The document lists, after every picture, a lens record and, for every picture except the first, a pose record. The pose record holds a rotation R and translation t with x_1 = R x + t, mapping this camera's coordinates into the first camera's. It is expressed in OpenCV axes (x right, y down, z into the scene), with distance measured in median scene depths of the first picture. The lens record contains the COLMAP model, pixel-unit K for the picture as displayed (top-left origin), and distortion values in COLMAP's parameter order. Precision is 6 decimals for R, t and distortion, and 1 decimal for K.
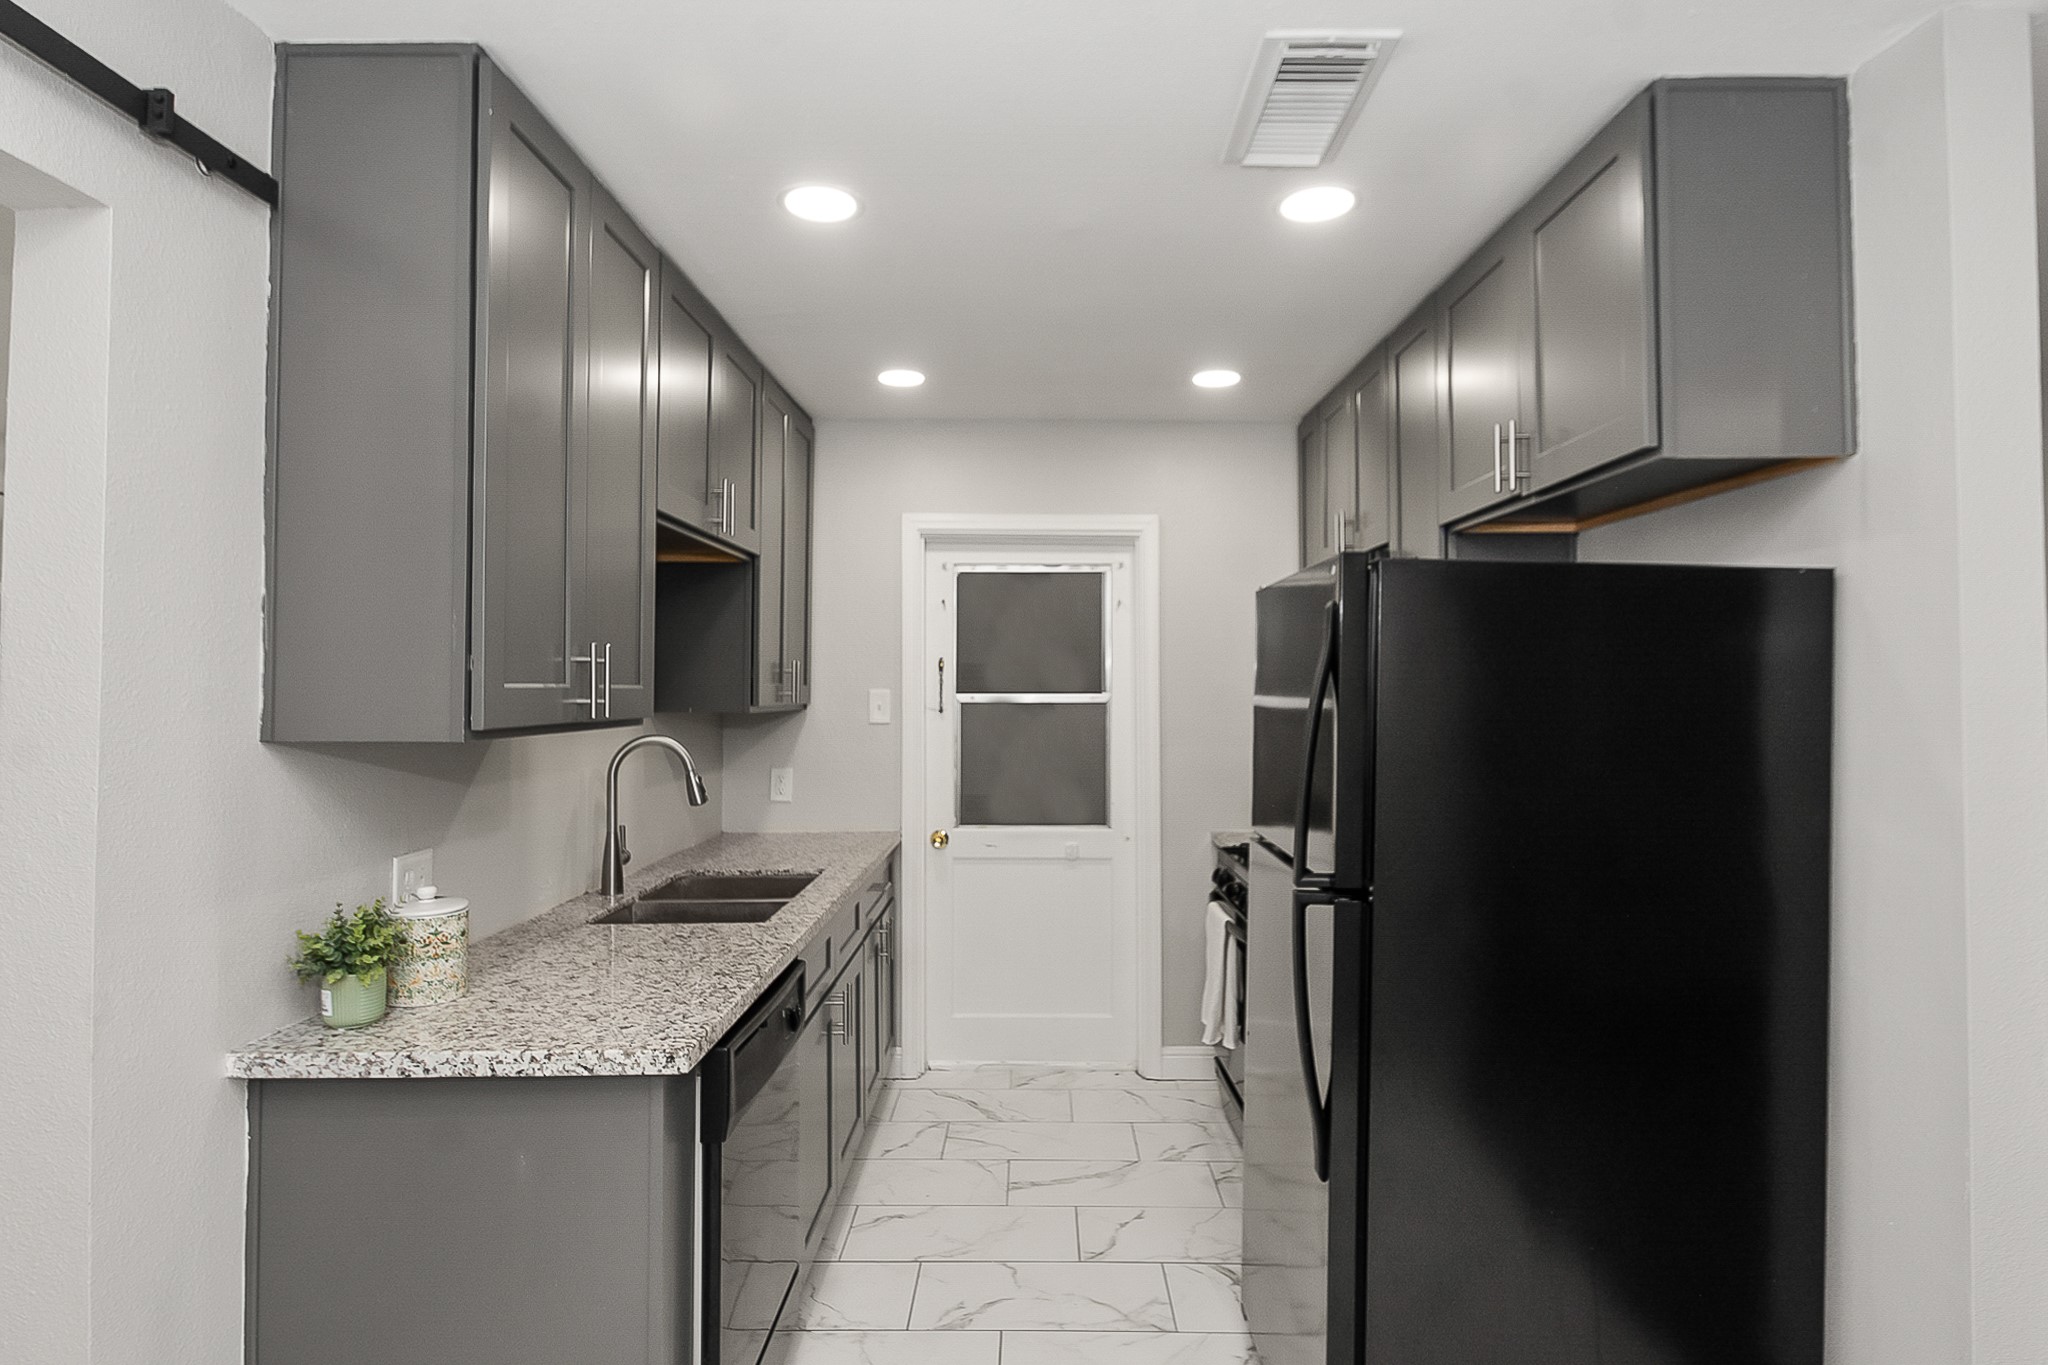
lens RADIAL K [[1064.2, 0, 1041.2], [0, 1064.2, 653.1], [0, 0, 1]] dist [0.016689, -0.000141]
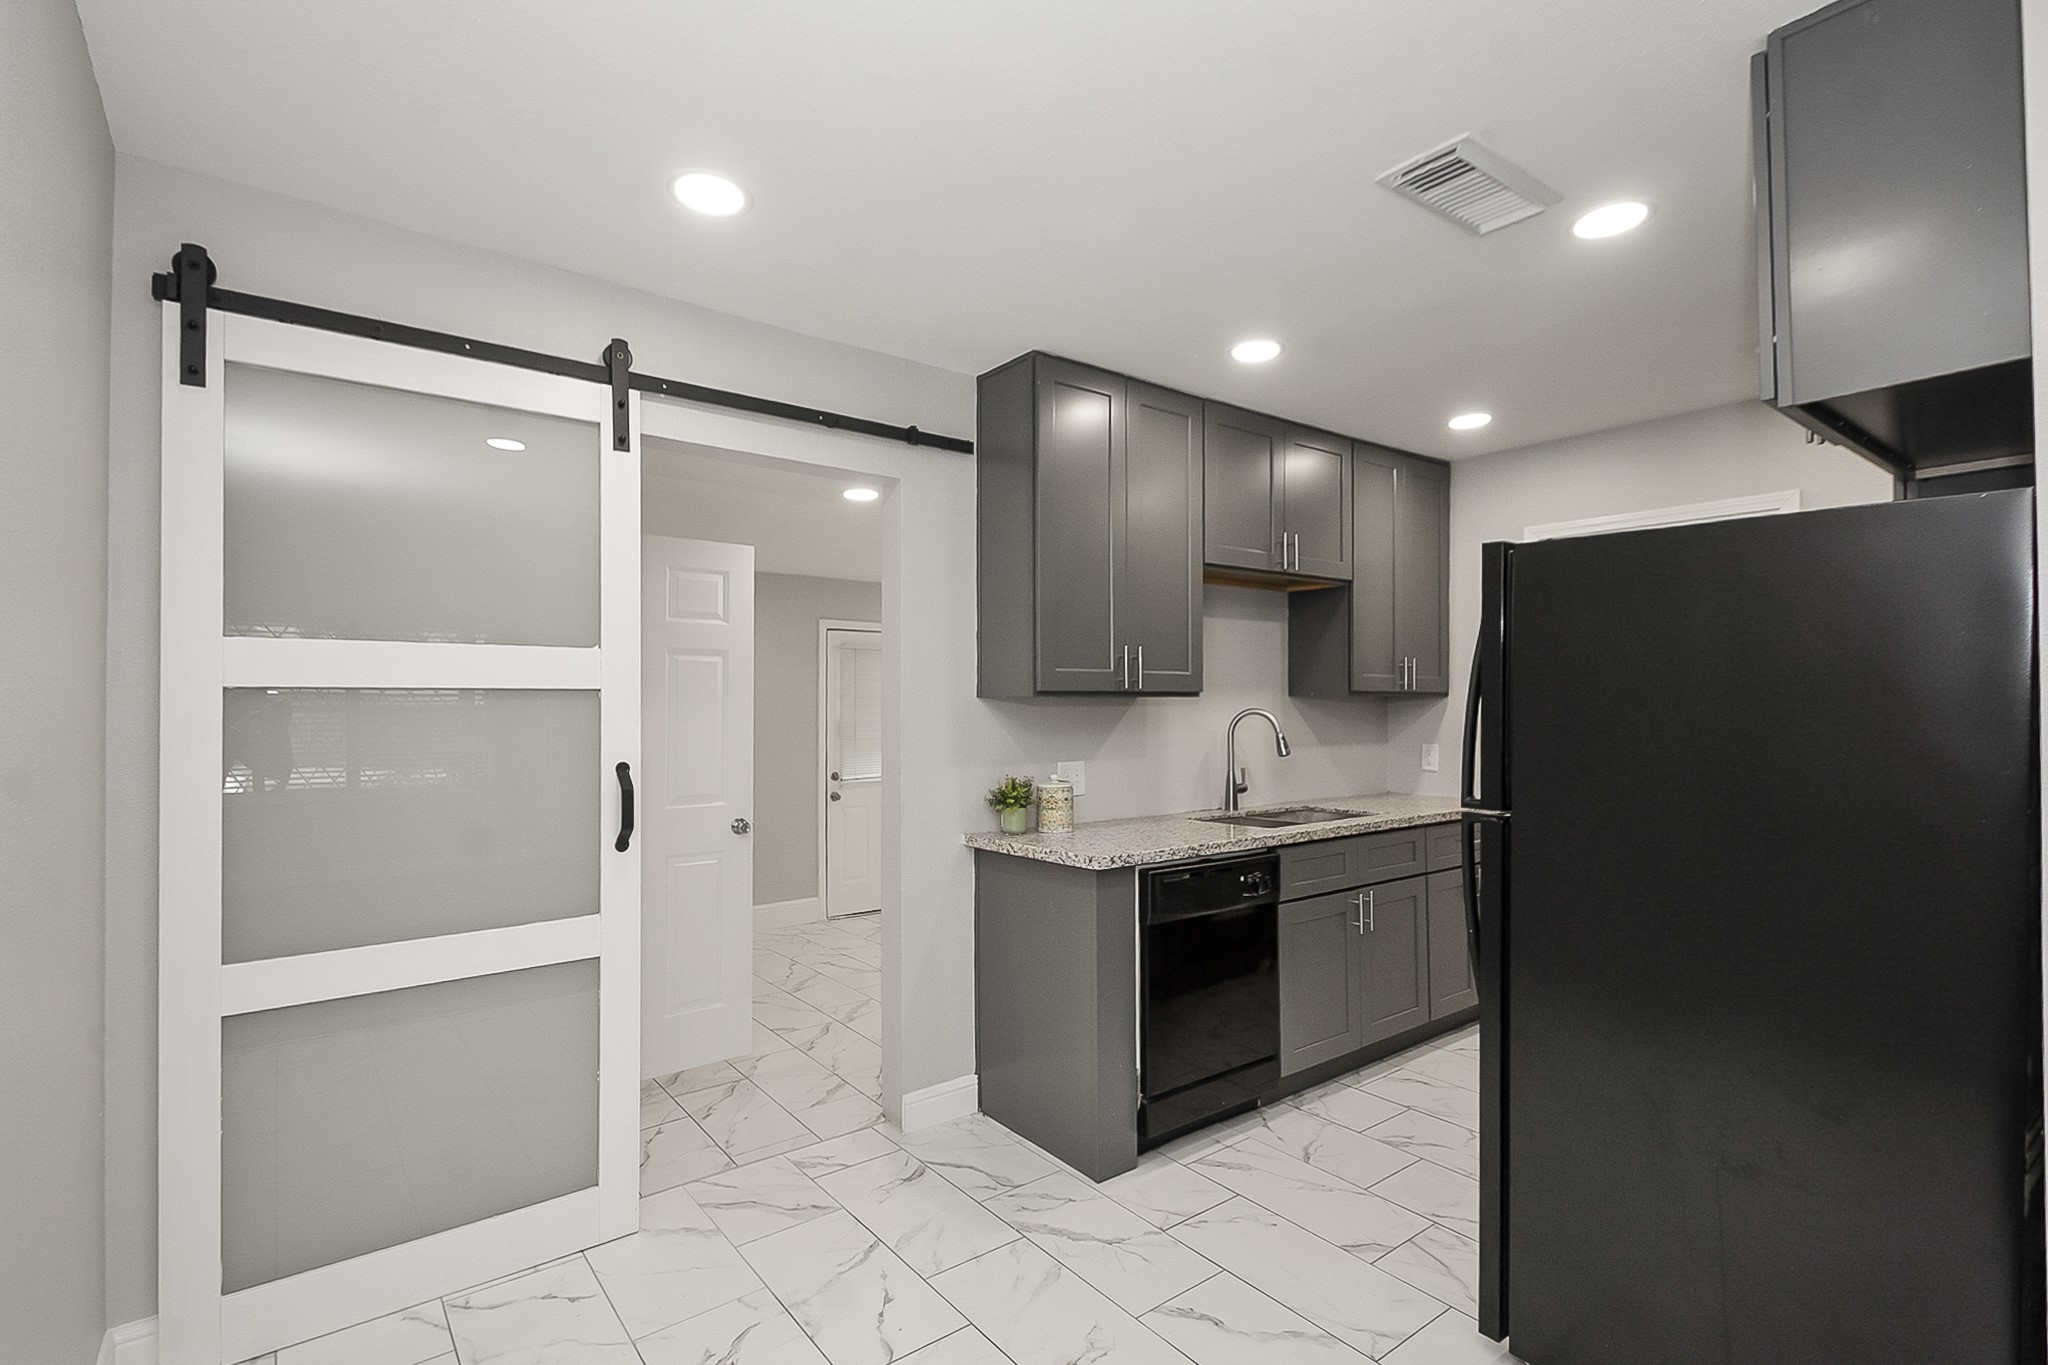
lens RADIAL K [[944.7, 0, 1062.0], [0, 944.7, 678.7], [0, 0, 1]] dist [0.008625, -0.000875]
pose [[0.638087, -0.017894, -0.769756, 0.414312], [0.028104, 0.999605, 0.000060, 0.023867], [0.769451, -0.021671, 0.638338, -0.046533]]
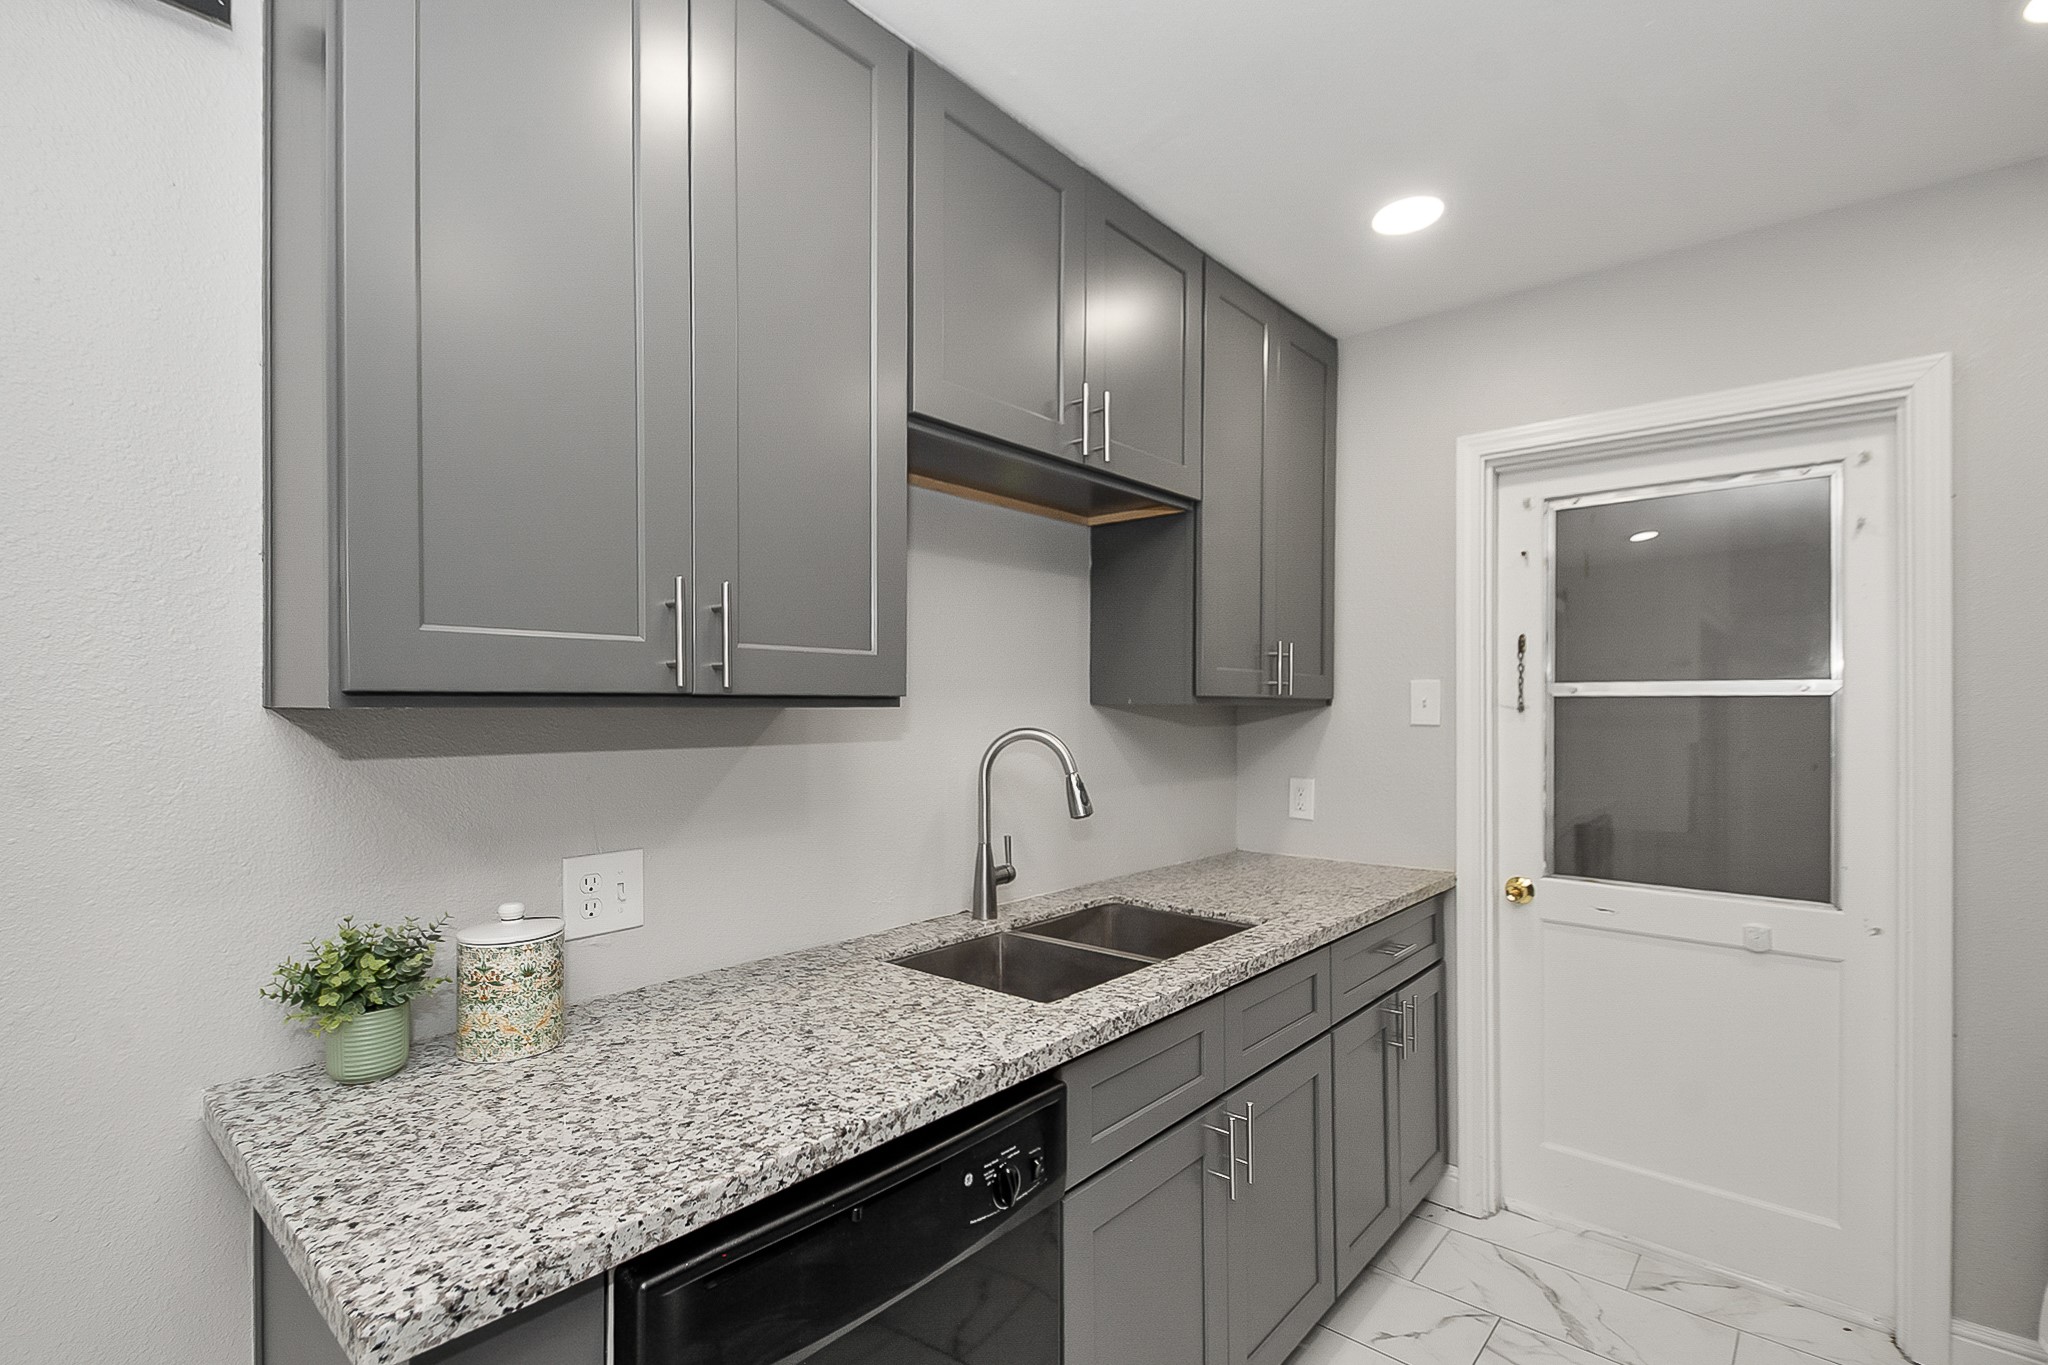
lens RADIAL K [[944.7, 0, 1031.8], [0, 944.7, 700.4], [0, 0, 1]] dist [0.008625, -0.000875]
pose [[0.760900, -0.003973, -0.648857, 0.083820], [0.022527, 0.999540, 0.020296, 0.036083], [0.648478, -0.030060, 0.760640, 0.395253]]
